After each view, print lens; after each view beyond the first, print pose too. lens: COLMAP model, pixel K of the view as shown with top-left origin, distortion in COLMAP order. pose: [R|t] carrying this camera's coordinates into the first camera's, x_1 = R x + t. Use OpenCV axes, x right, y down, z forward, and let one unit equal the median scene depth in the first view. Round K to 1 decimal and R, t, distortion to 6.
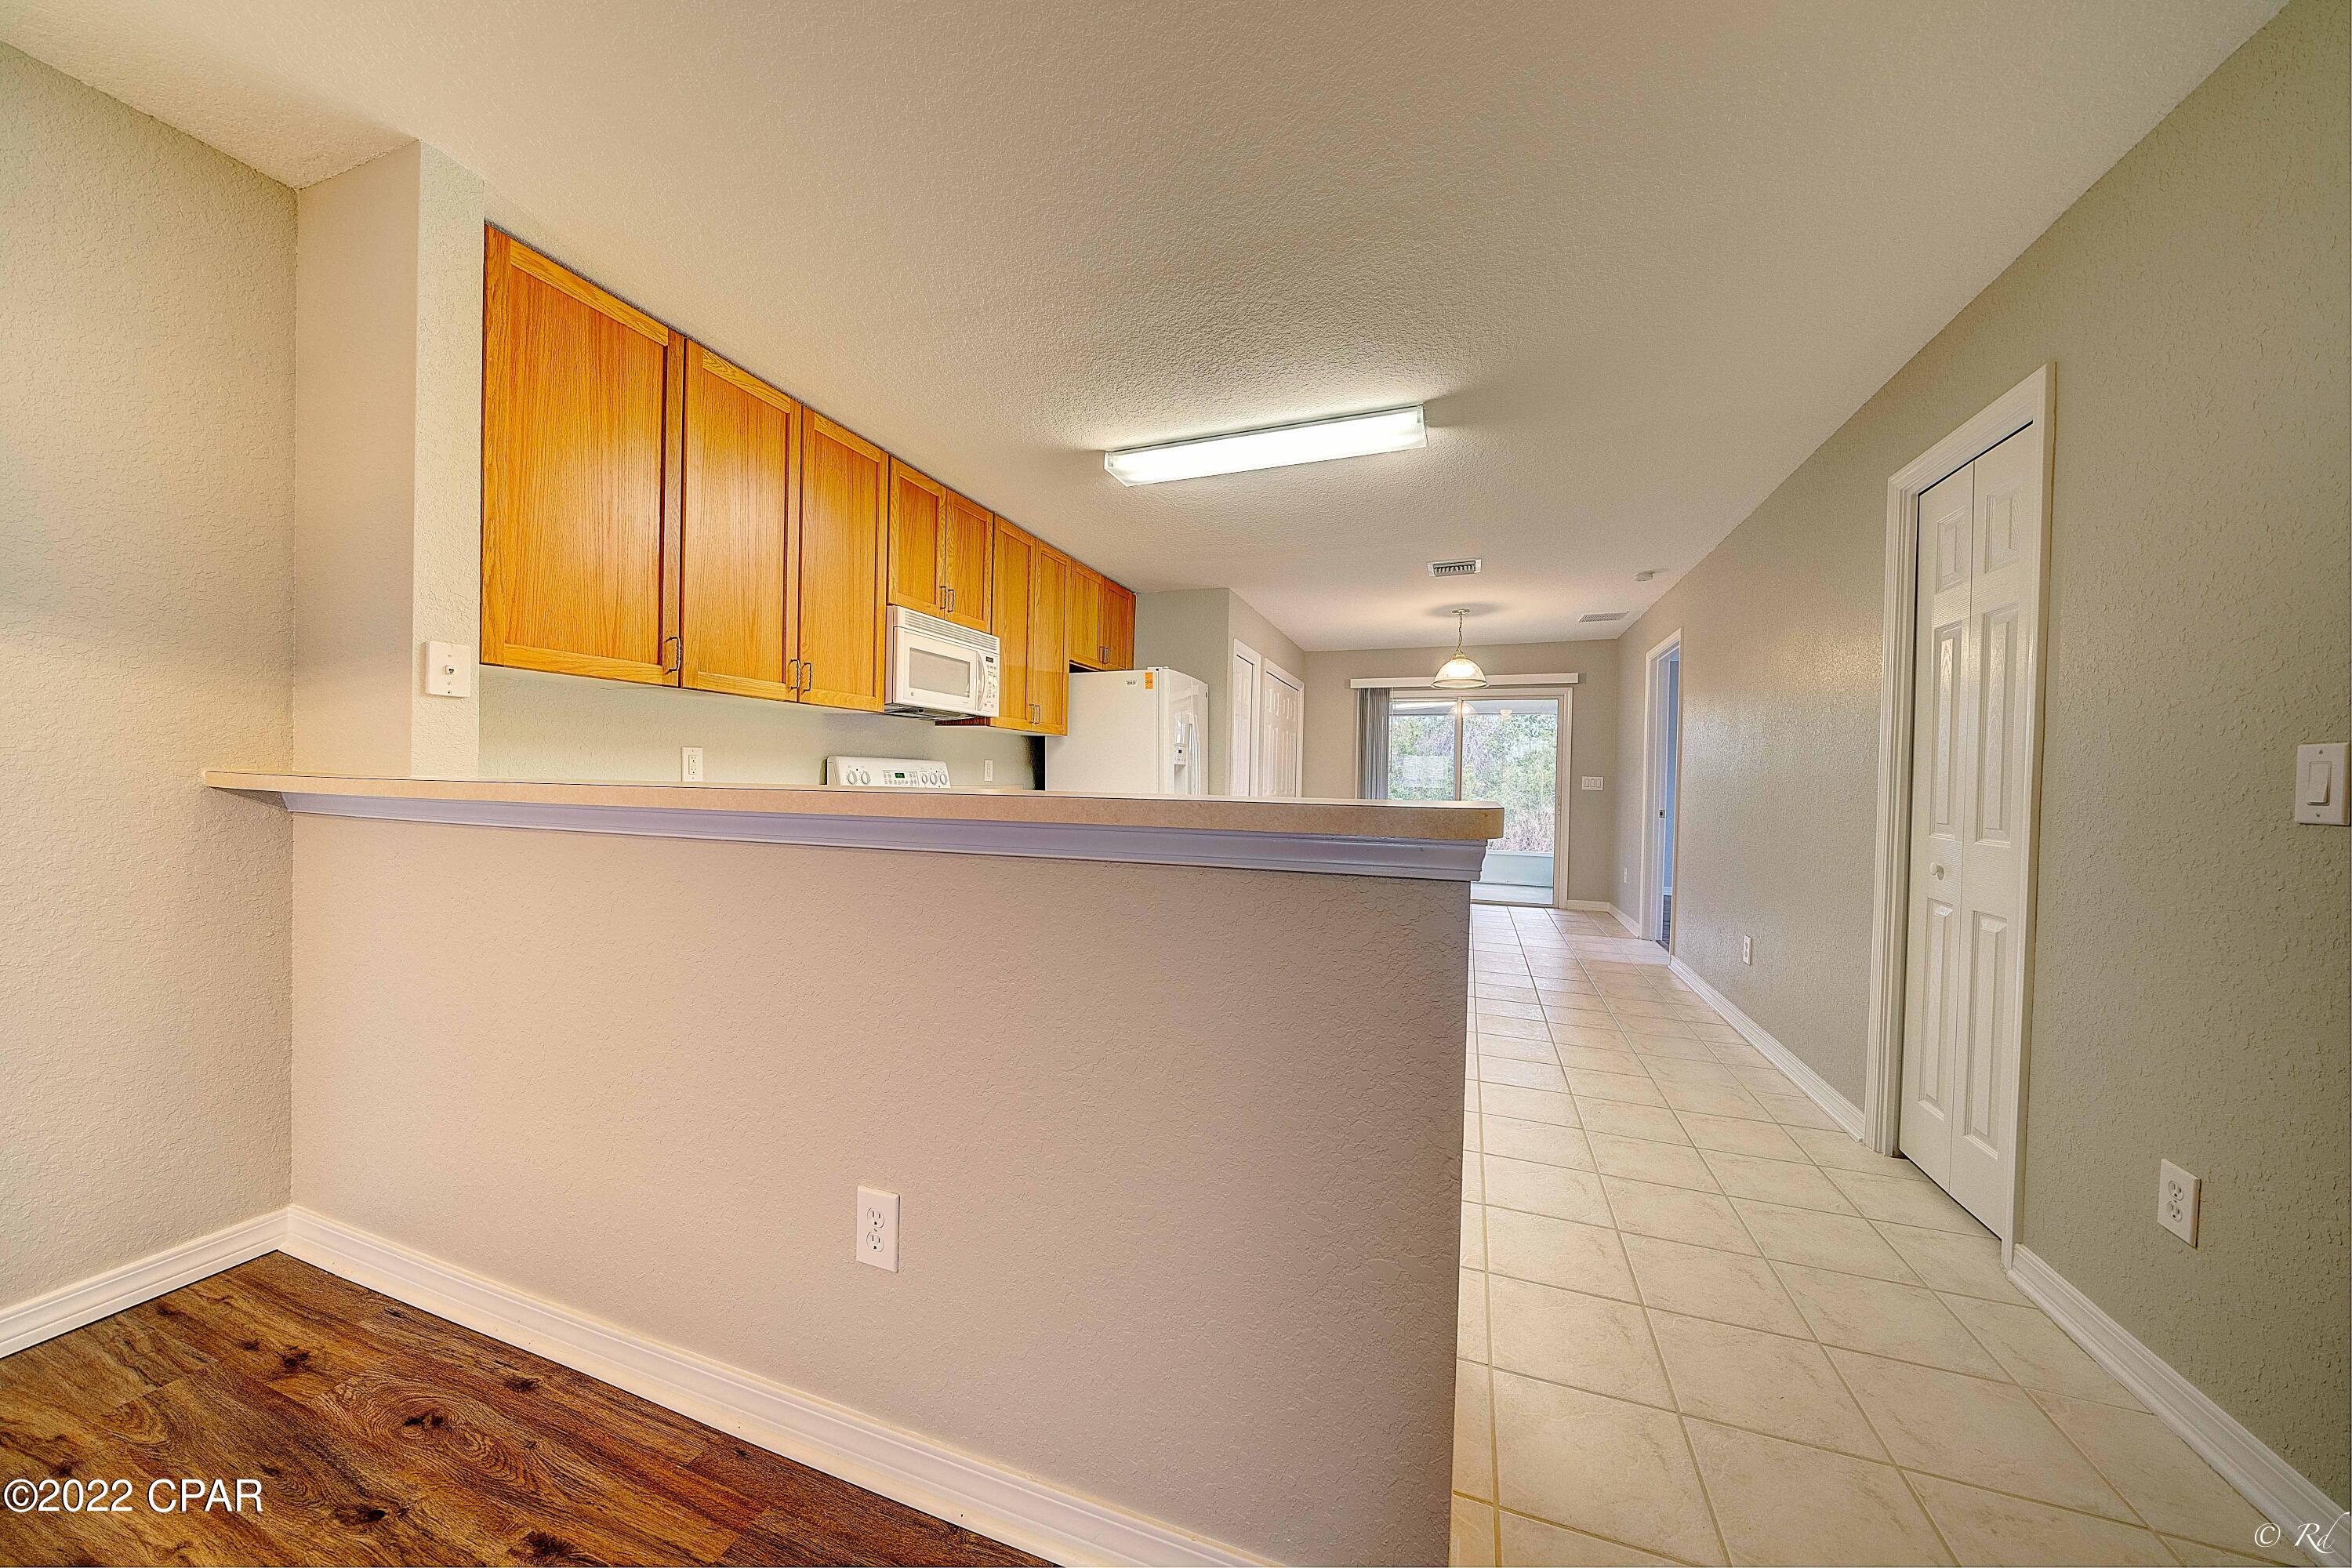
lens RADIAL K [[793.0, 0, 1166.5], [0, 793.0, 790.6], [0, 0, 1]] dist [0.000355, 0.000054]
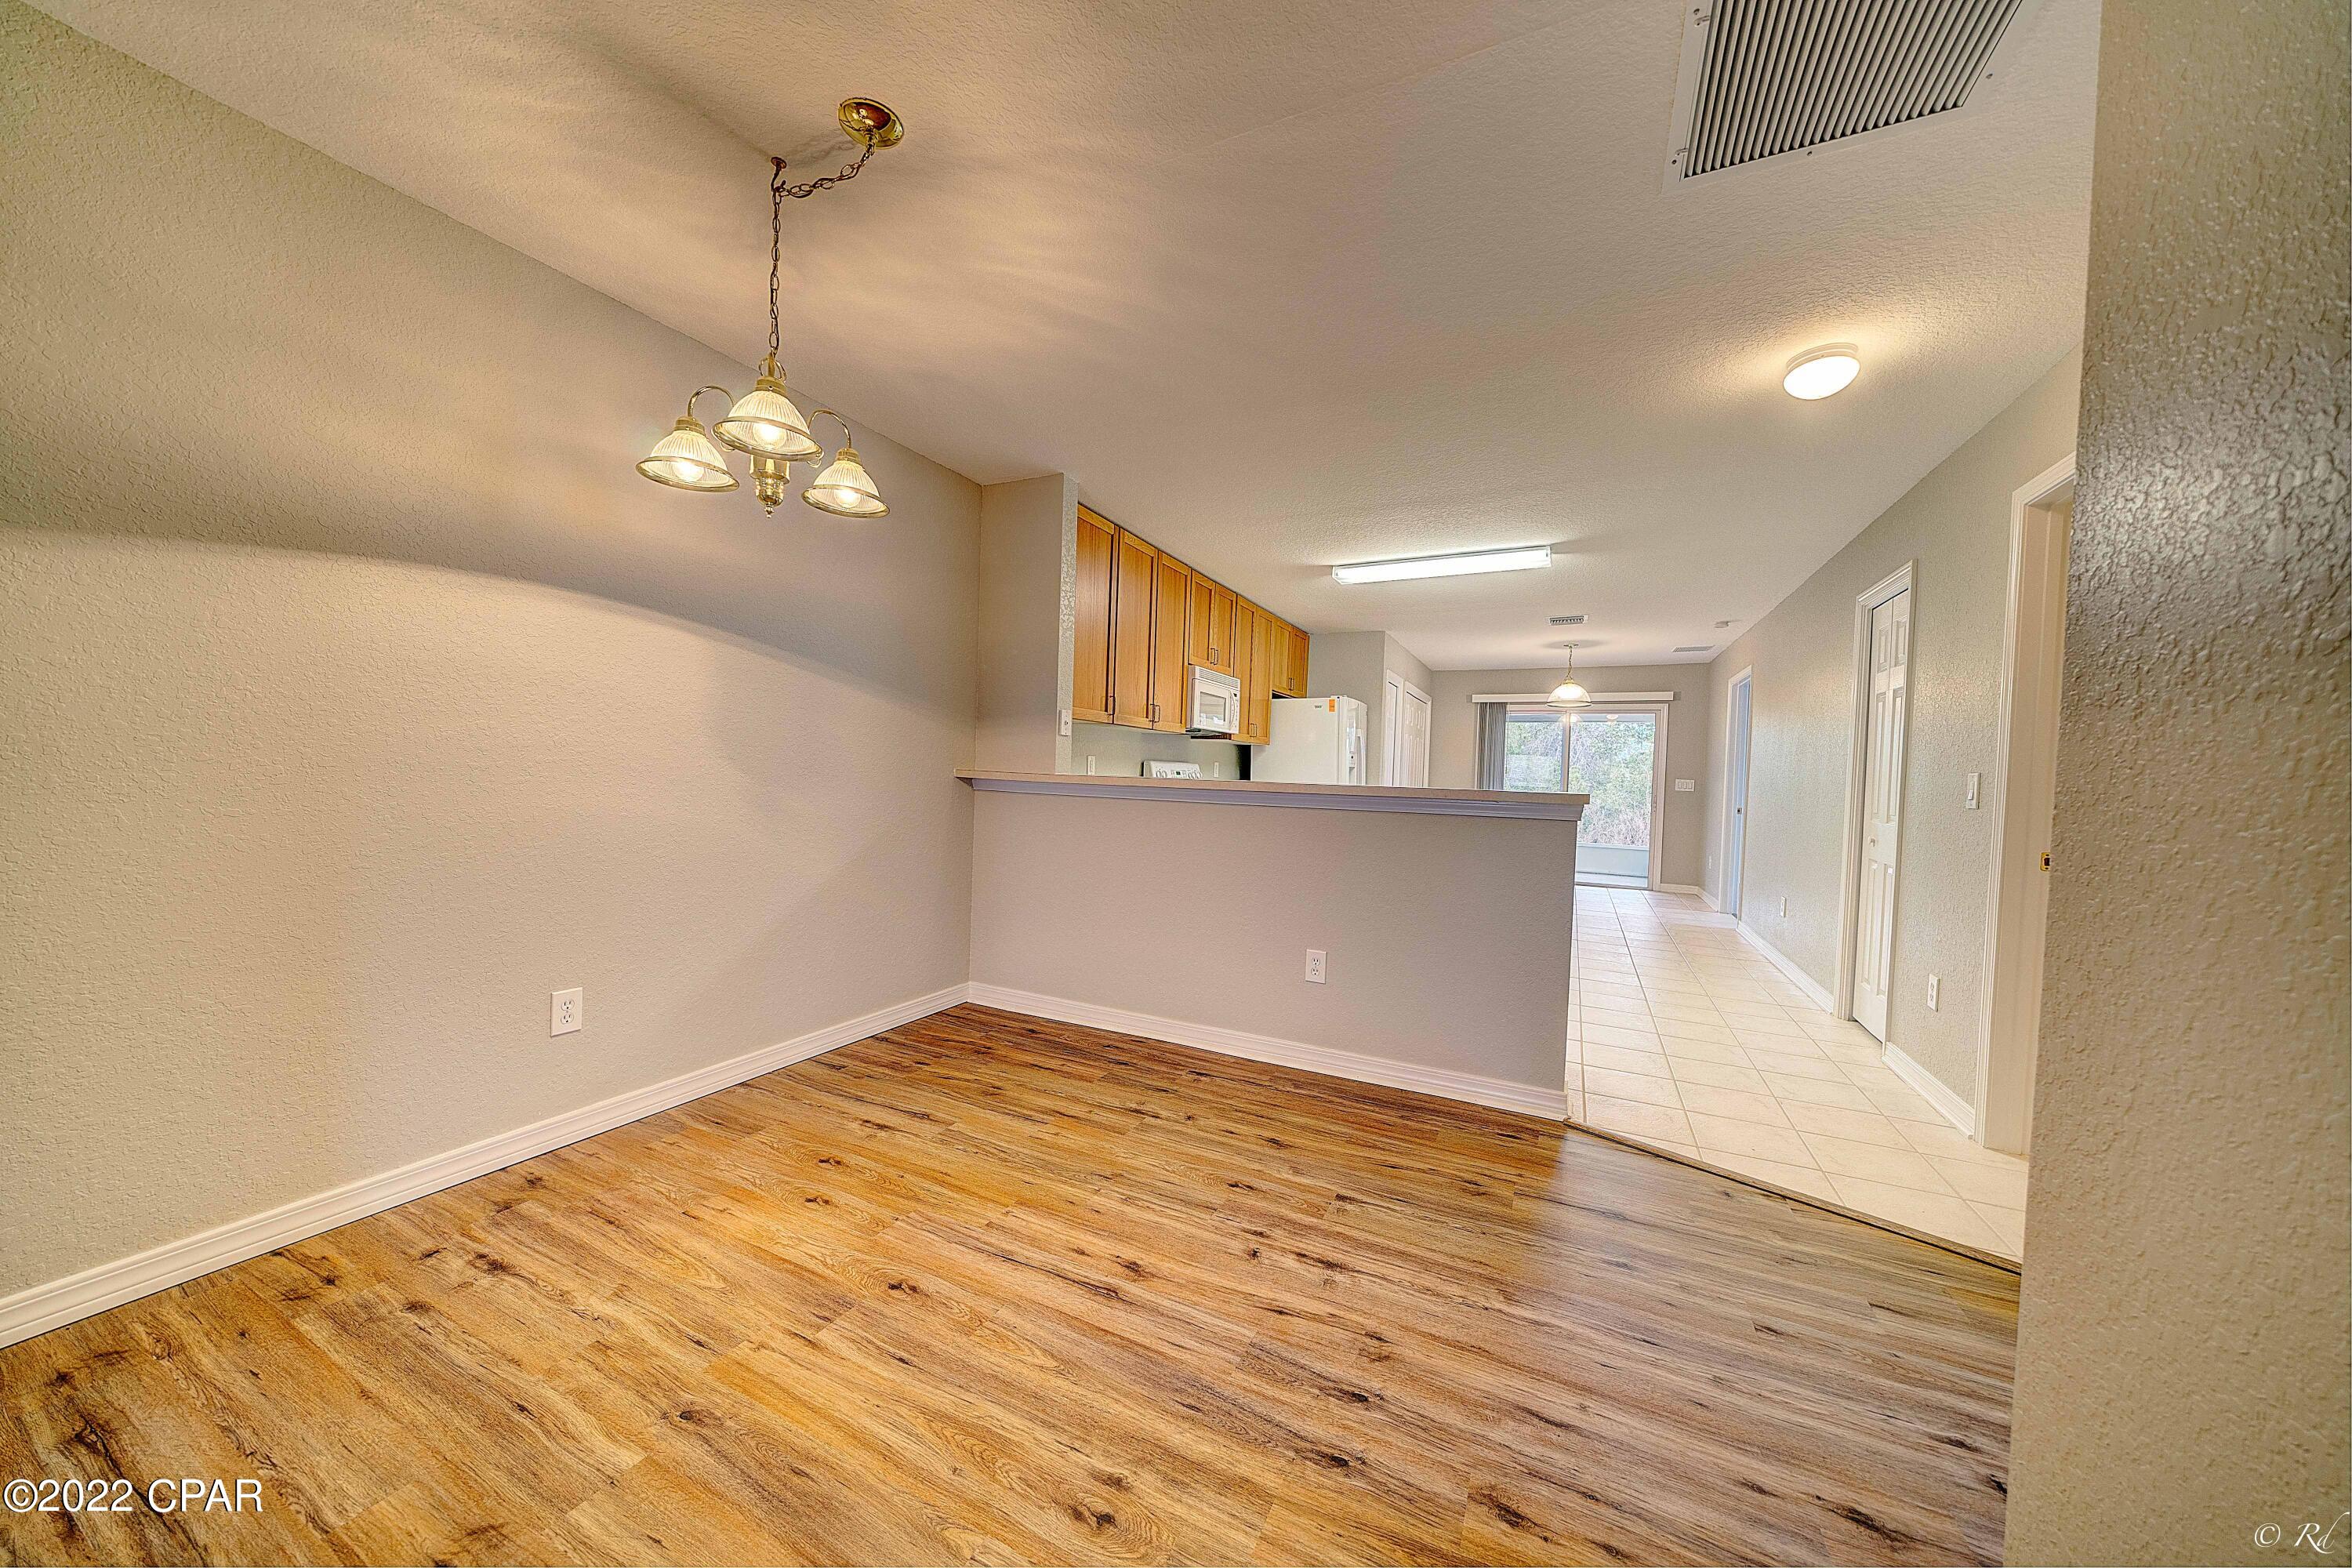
lens RADIAL K [[810.2, 0, 1165.2], [0, 810.2, 787.3], [0, 0, 1]] dist [-0.000156, 0.000092]
pose [[0.994556, 0.015363, -0.103061, -0.160679], [-0.015152, 0.999881, 0.002830, 0.003085], [0.103092, -0.001253, 0.994671, -0.416571]]
